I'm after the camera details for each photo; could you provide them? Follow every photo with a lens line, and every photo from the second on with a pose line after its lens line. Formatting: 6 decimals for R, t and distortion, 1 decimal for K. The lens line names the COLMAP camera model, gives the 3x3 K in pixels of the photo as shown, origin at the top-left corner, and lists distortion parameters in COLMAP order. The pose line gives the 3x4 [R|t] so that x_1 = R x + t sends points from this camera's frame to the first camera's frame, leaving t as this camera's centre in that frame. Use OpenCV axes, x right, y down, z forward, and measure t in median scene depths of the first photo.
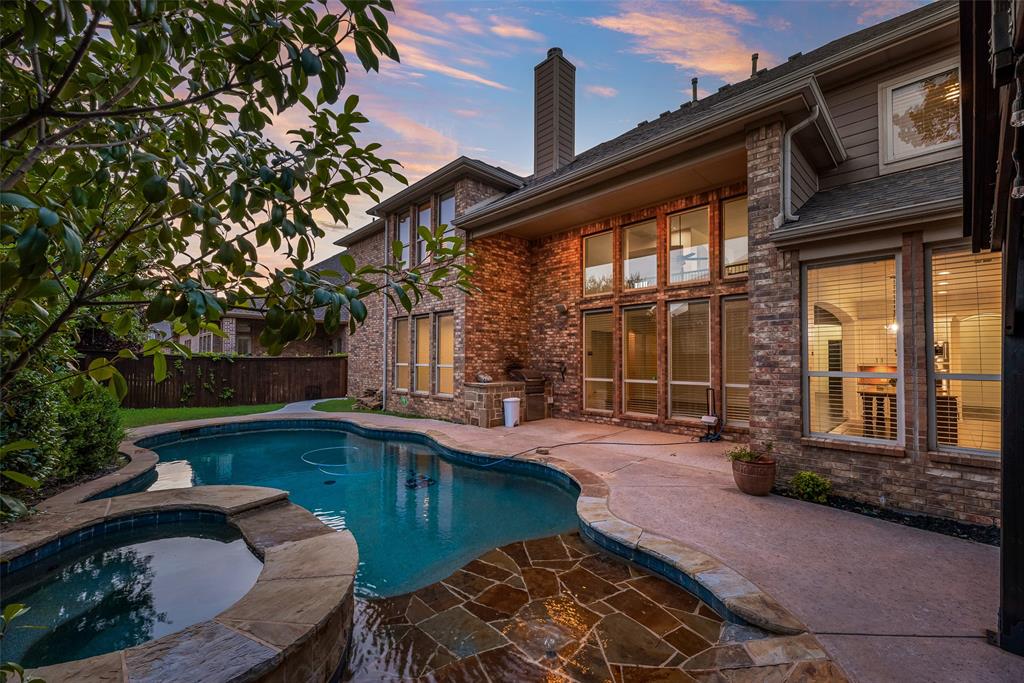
lens RADIAL K [[412.9, 0, 513.6], [0, 412.9, 345.7], [0, 0, 1]] dist [0.002816, 0.000395]
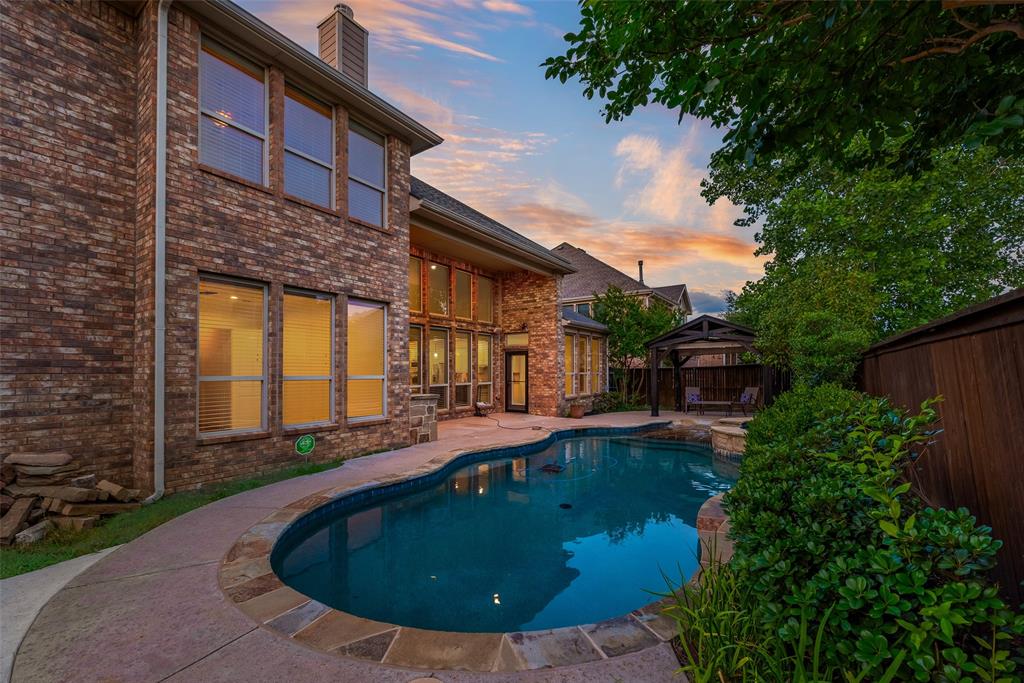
lens RADIAL K [[412.9, 0, 521.1], [0, 412.9, 368.8], [0, 0, 1]] dist [0.002816, 0.000395]
pose [[-0.206234, 0.002335, 0.978500, -0.954300], [-0.028869, 0.999547, -0.008470, 0.034508], [-0.978077, -0.029995, -0.206073, 0.933381]]
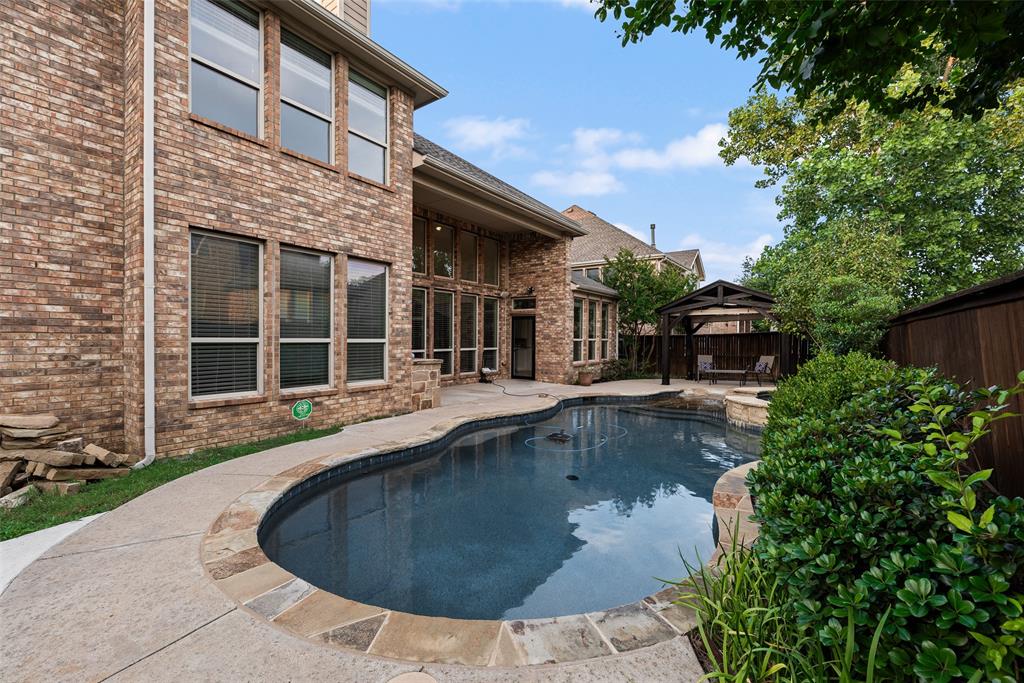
lens RADIAL K [[415.2, 0, 519.9], [0, 415.2, 341.7], [0, 0, 1]] dist [0.000758, -0.000350]
pose [[-0.184326, -0.014553, 0.982757, -0.926336], [-0.038463, 0.999231, 0.007582, 0.037582], [-0.982112, -0.036402, -0.184744, 0.924459]]
